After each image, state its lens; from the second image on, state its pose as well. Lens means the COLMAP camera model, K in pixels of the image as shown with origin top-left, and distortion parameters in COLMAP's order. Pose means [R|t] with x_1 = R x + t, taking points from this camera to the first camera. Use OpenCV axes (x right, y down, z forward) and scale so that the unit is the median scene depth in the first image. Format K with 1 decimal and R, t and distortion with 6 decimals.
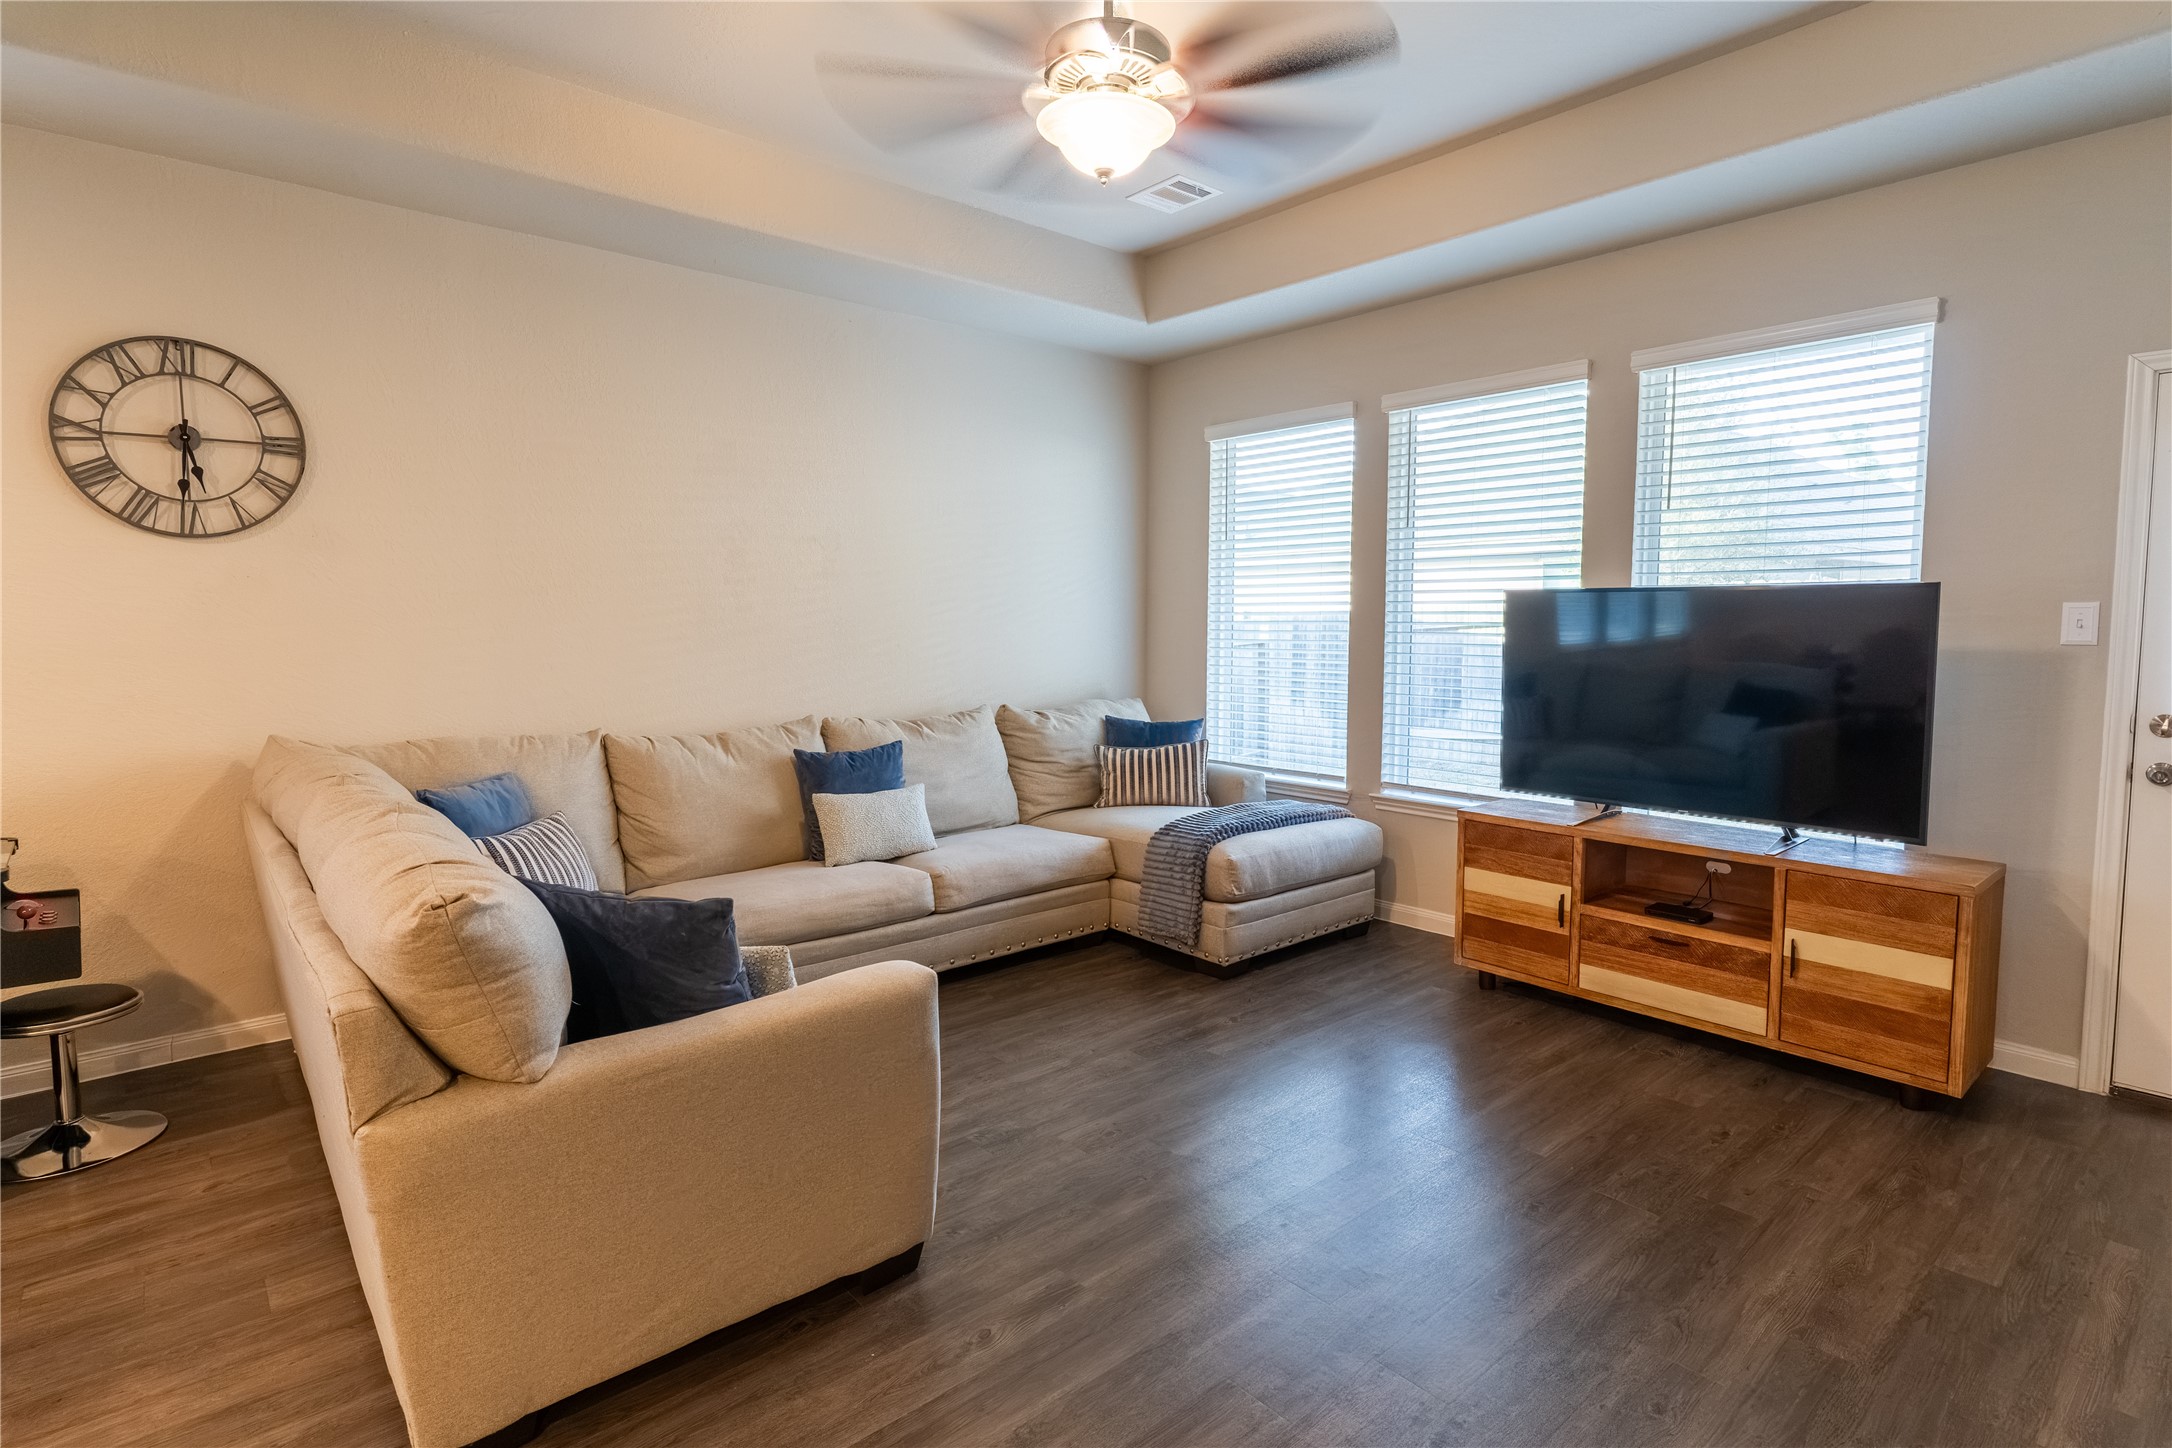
lens RADIAL K [[1090.0, 0, 1091.9], [0, 1090.0, 694.2], [0, 0, 1]] dist [0.001885, 0.000585]
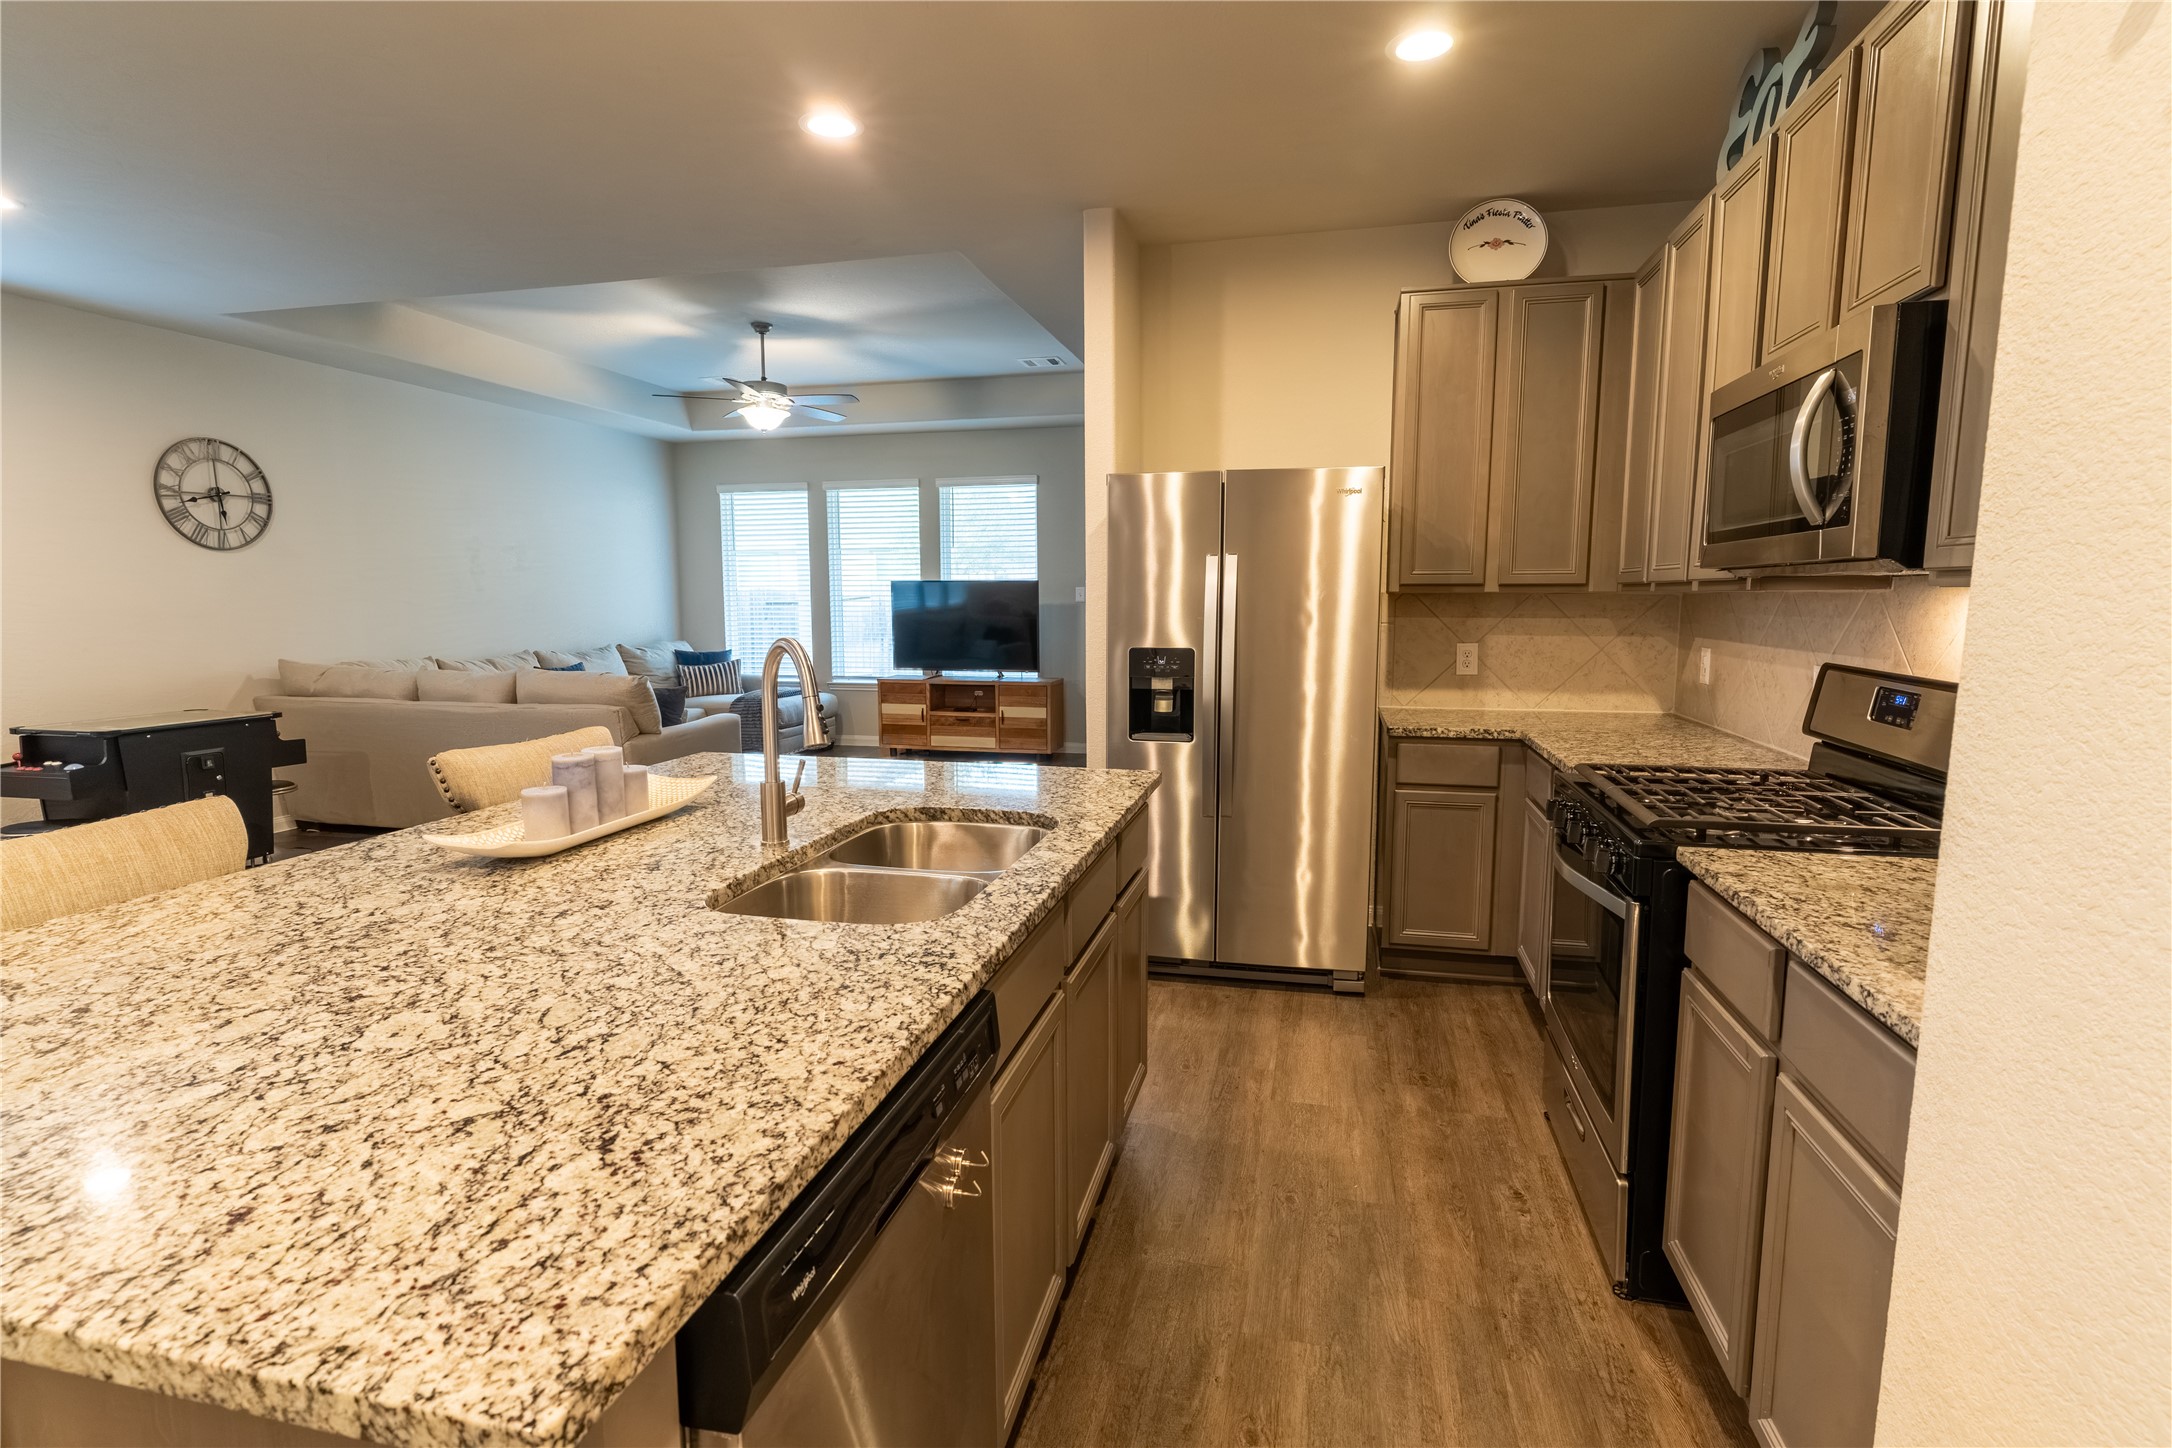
lens RADIAL K [[1030.1, 0, 1082.3], [0, 1030.1, 721.6], [0, 0, 1]] dist [0.002846, -0.000119]
pose [[0.821451, -0.073183, 0.565564, -0.576239], [0.043302, 0.996873, 0.066100, 0.078419], [-0.568633, -0.029808, 0.822051, -1.088823]]
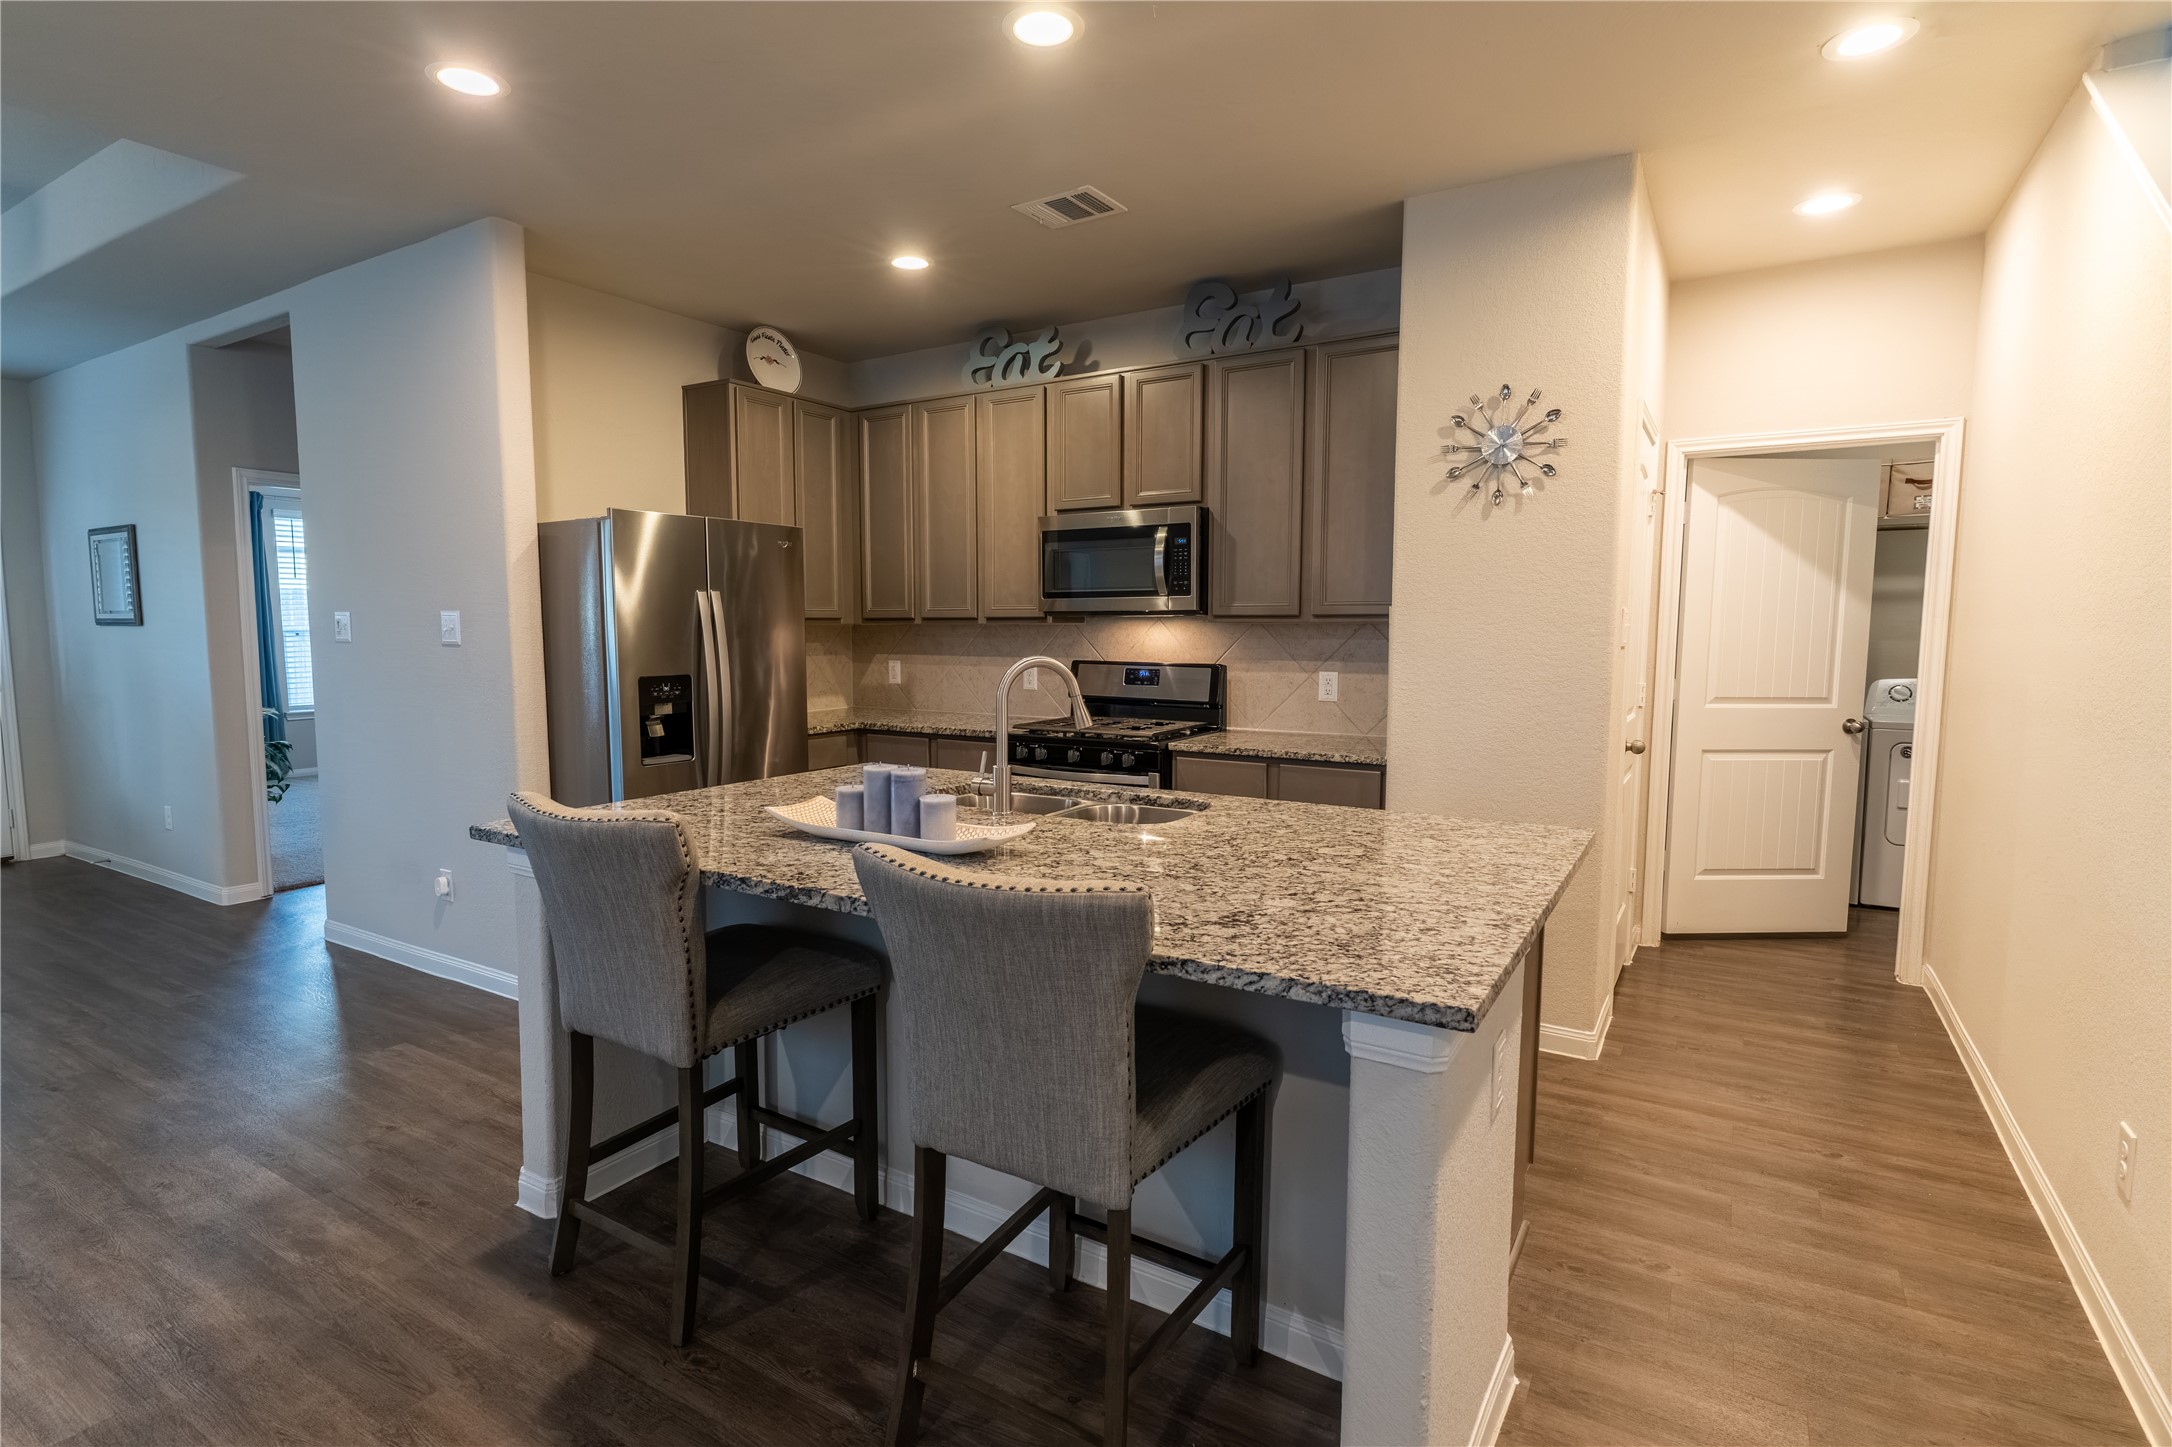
lens RADIAL K [[1070.3, 0, 1059.7], [0, 1070.3, 724.1], [0, 0, 1]] dist [-0.000034, -0.000187]
pose [[-0.275829, -0.091808, 0.956812, -1.086870], [0.066919, 0.991179, 0.114397, 0.030257], [-0.958874, 0.095583, -0.267252, -0.443508]]
